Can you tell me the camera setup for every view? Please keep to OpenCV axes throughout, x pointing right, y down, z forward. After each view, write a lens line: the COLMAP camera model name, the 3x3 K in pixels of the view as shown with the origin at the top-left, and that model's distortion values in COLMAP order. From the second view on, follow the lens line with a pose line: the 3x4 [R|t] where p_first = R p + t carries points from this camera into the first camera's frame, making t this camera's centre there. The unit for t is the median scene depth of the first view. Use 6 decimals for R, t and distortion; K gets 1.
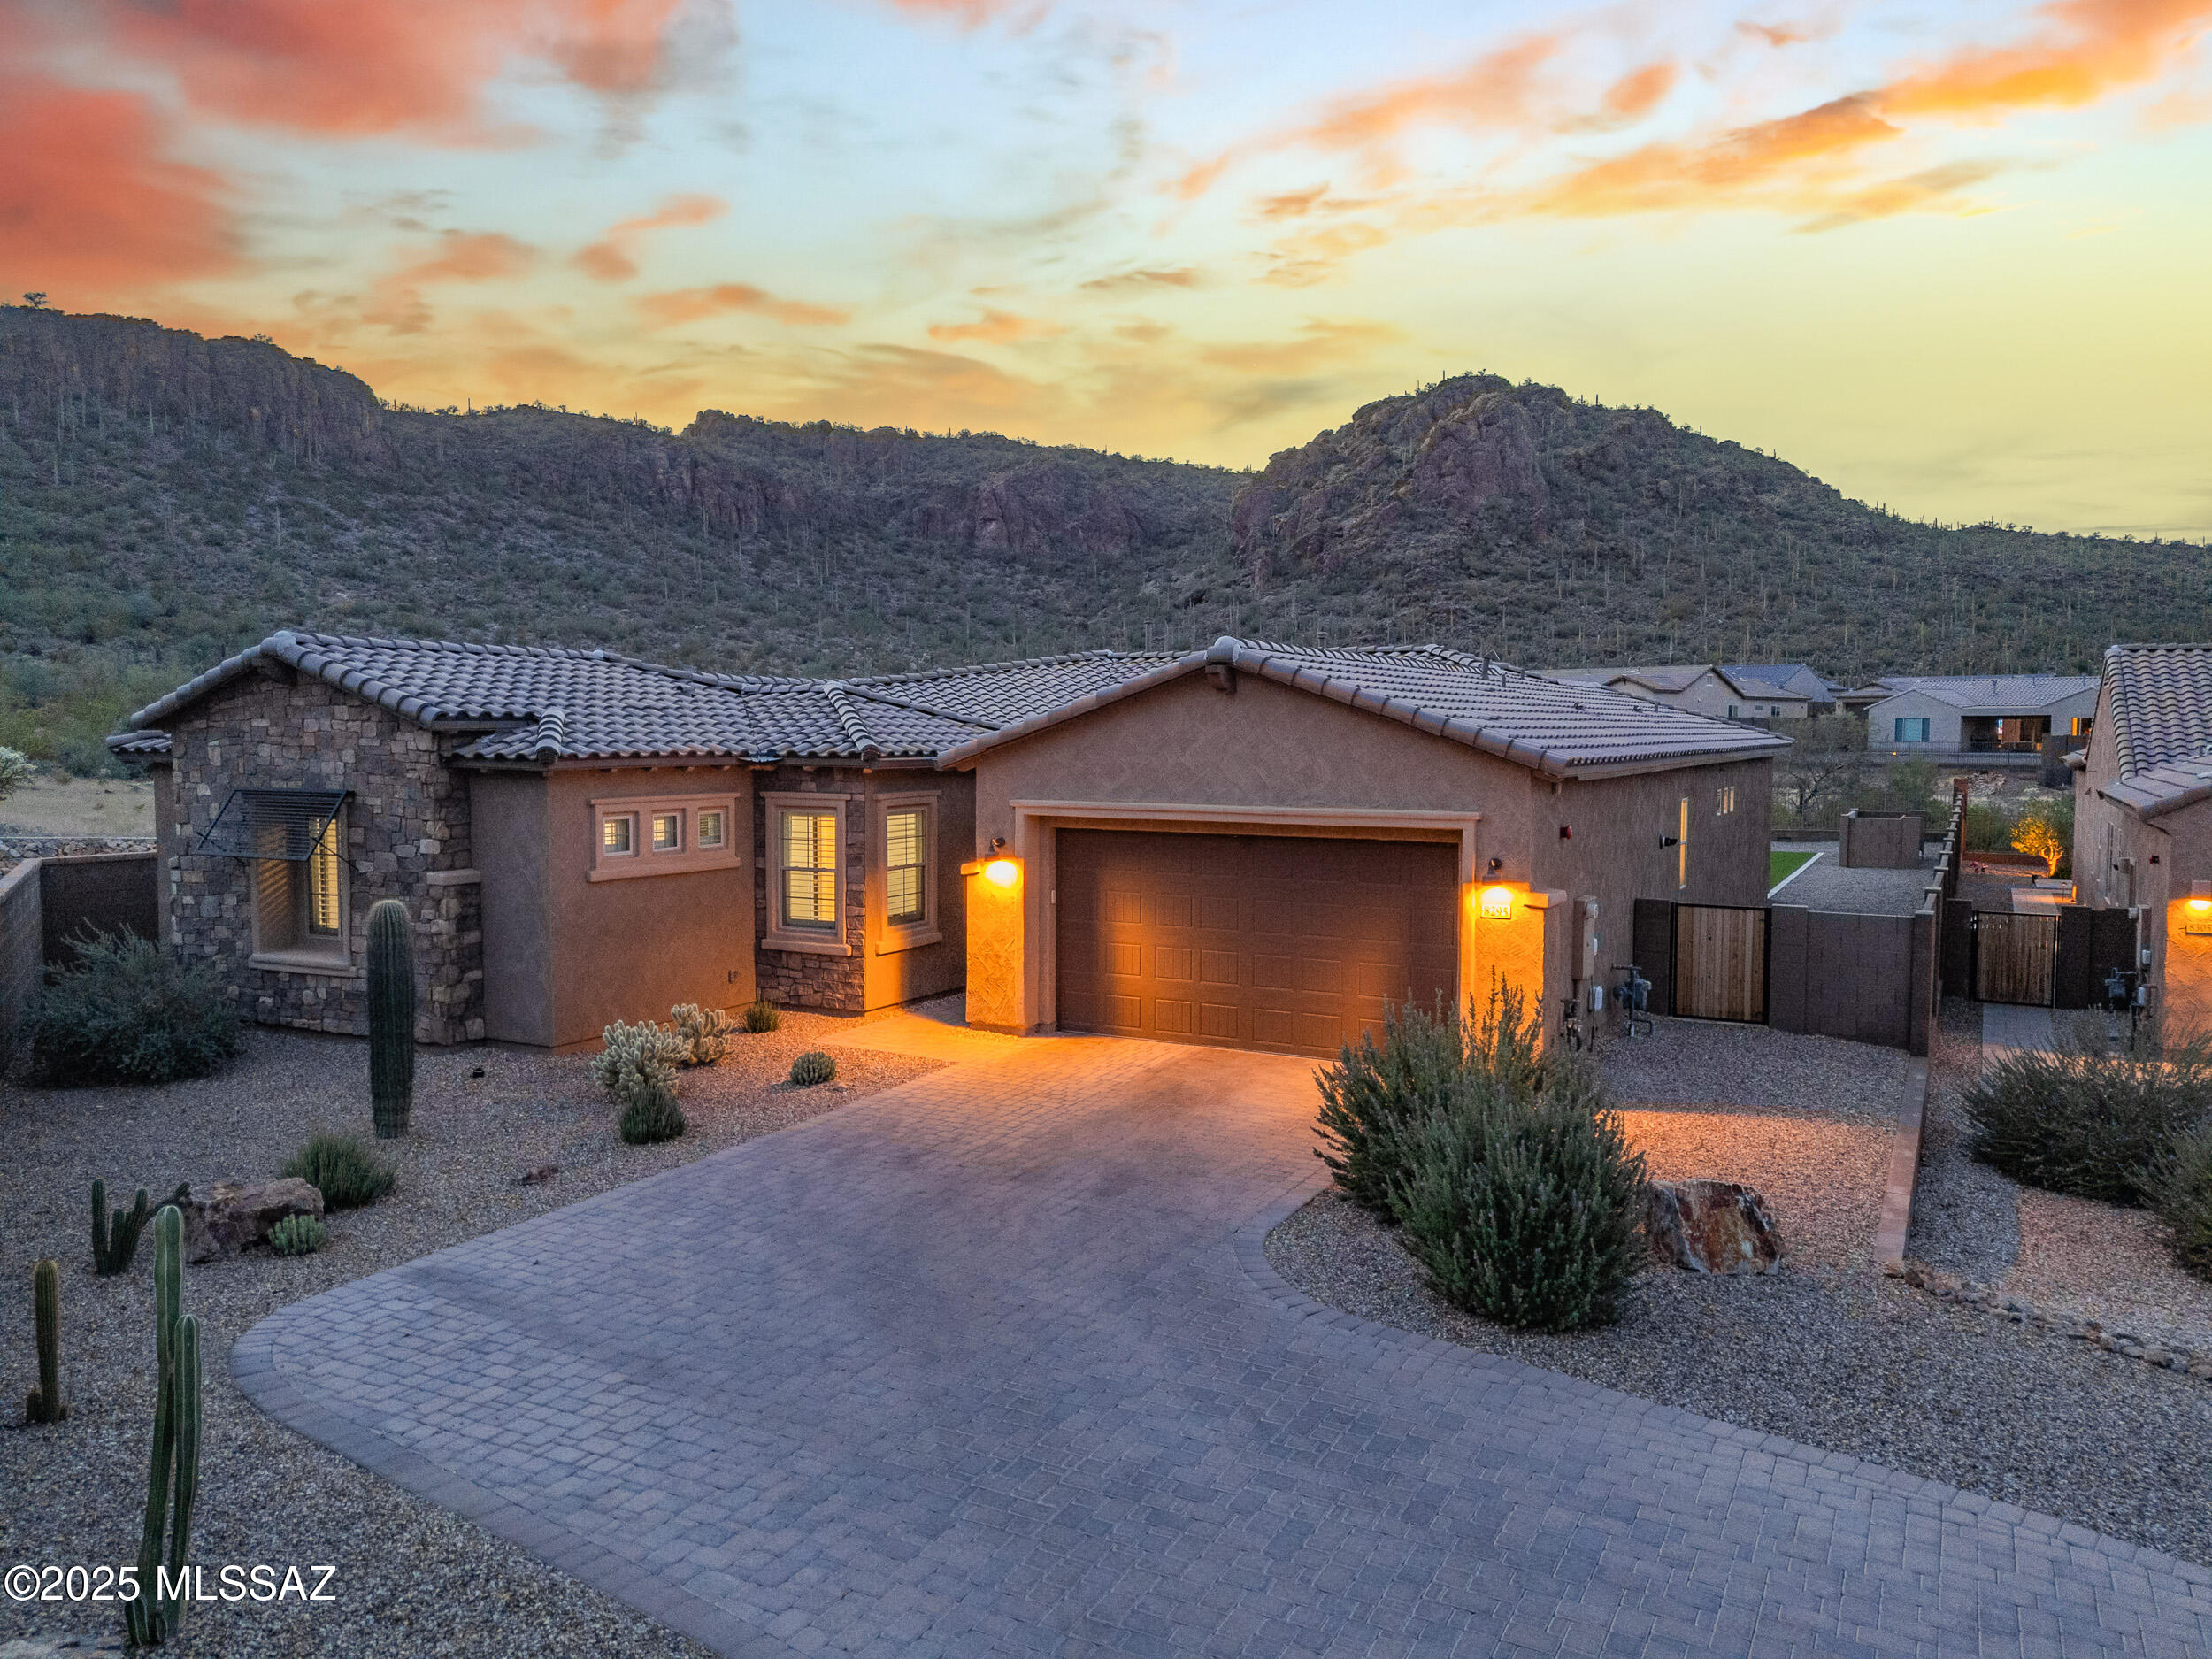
lens RADIAL K [[1597.0, 0, 1111.4], [0, 1597.0, 864.6], [0, 0, 1]] dist [0.089972, -0.093280]
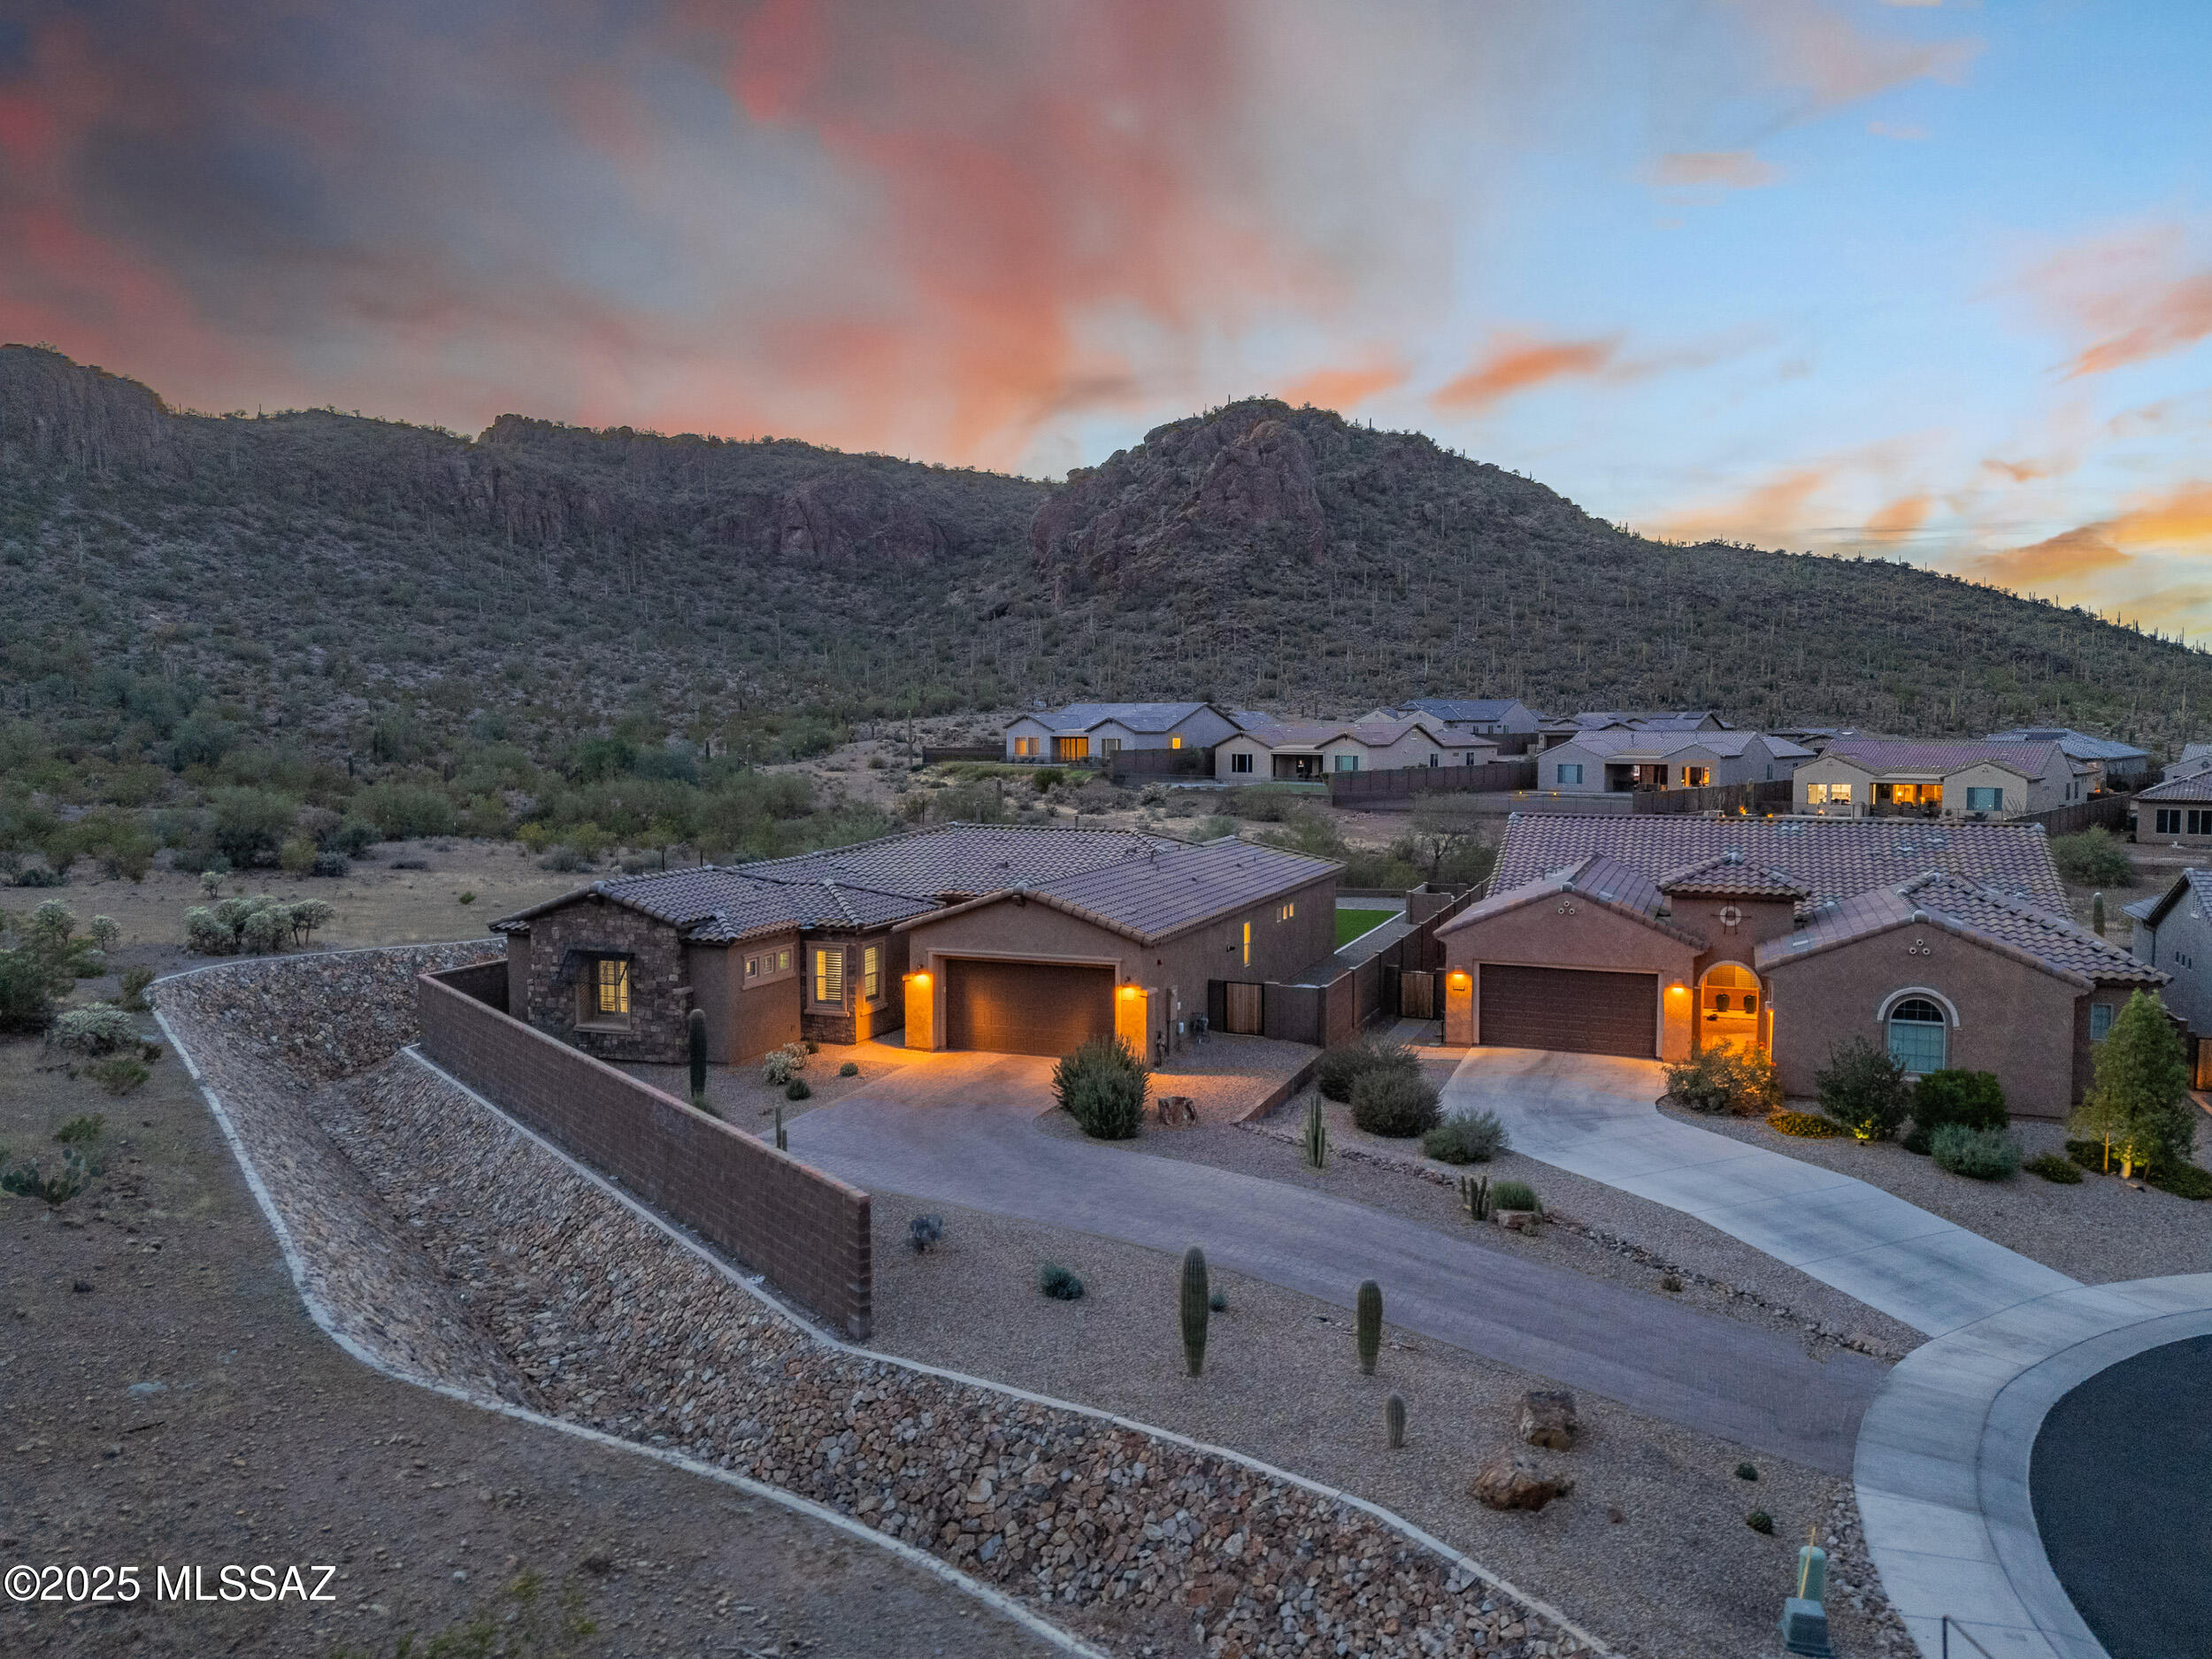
lens RADIAL K [[1597.0, 0, 1111.4], [0, 1597.0, 864.6], [0, 0, 1]] dist [0.089972, -0.093280]
pose [[0.992618, -0.013347, 0.120543, -0.003108], [0.012509, 0.999892, 0.007712, -0.007325], [-0.120633, -0.006147, 0.992678, -0.054244]]
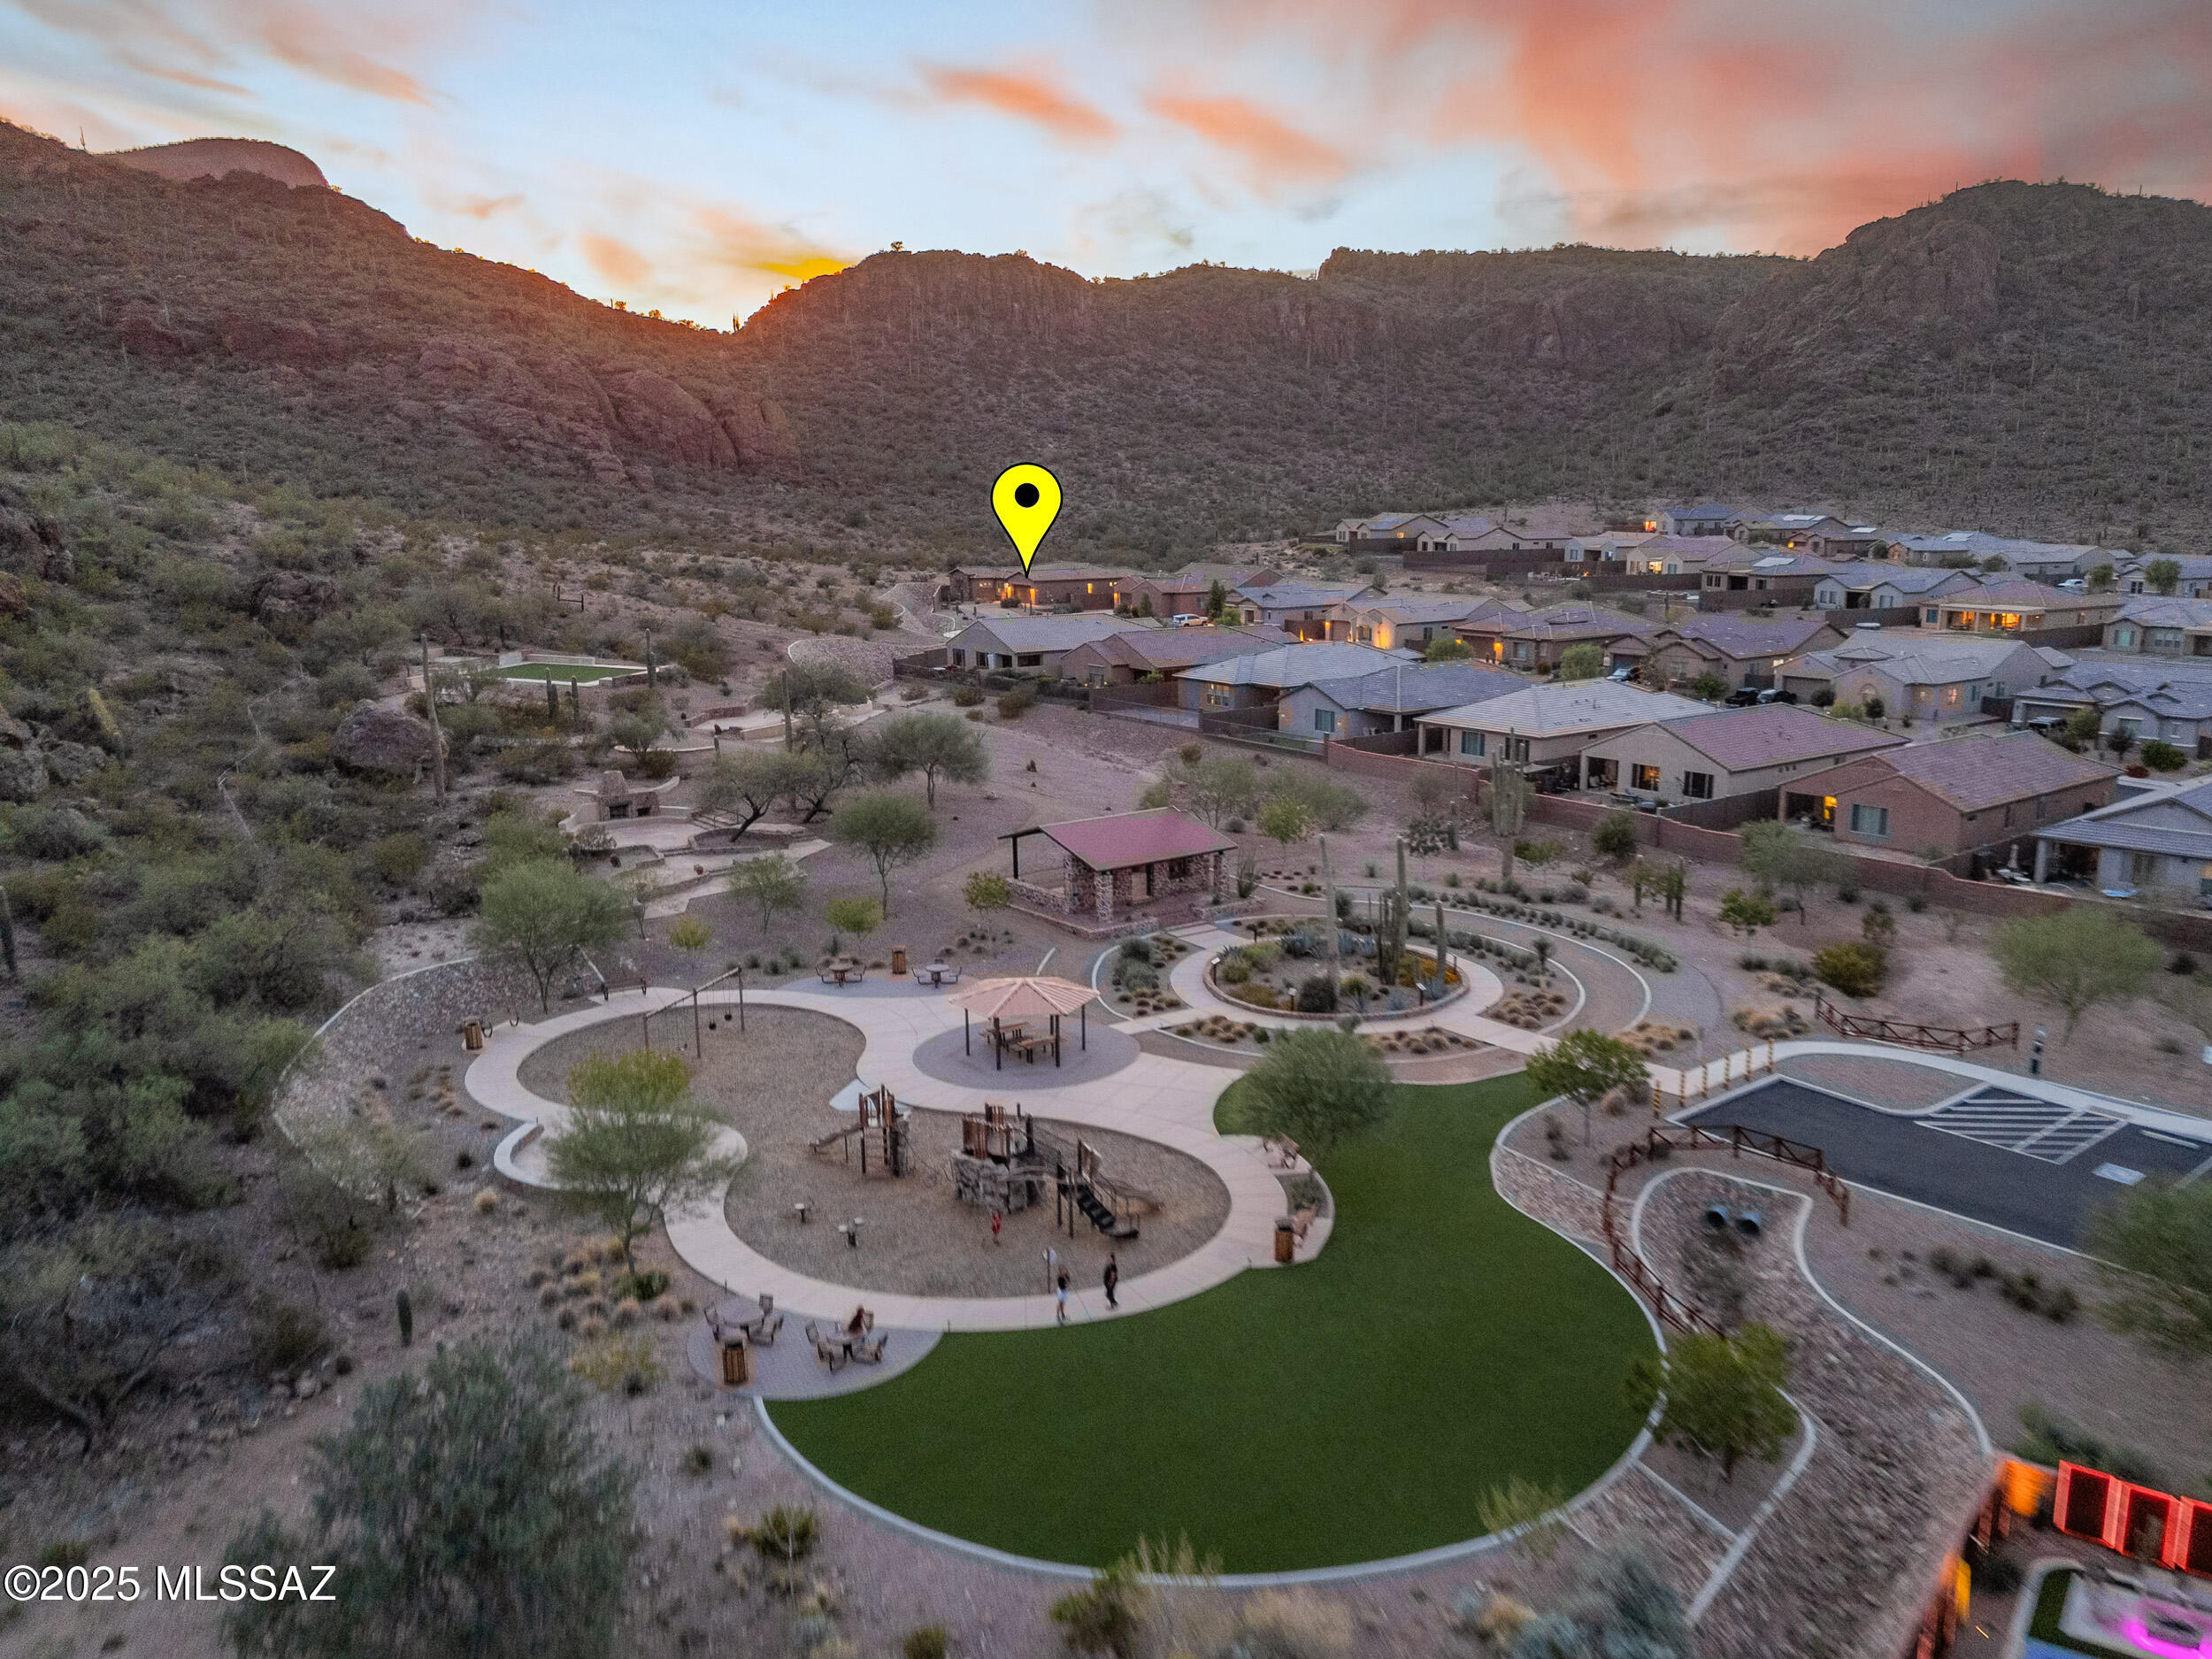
lens RADIAL K [[1736.0, 0, 1243.5], [0, 1736.0, 887.8], [0, 0, 1]] dist [0.076035, -0.073405]
pose [[0.930212, 0.084027, -0.357274, 0.273540], [-0.030878, 0.987906, 0.151951, 0.007780], [0.365721, -0.130315, 0.921556, -0.455459]]
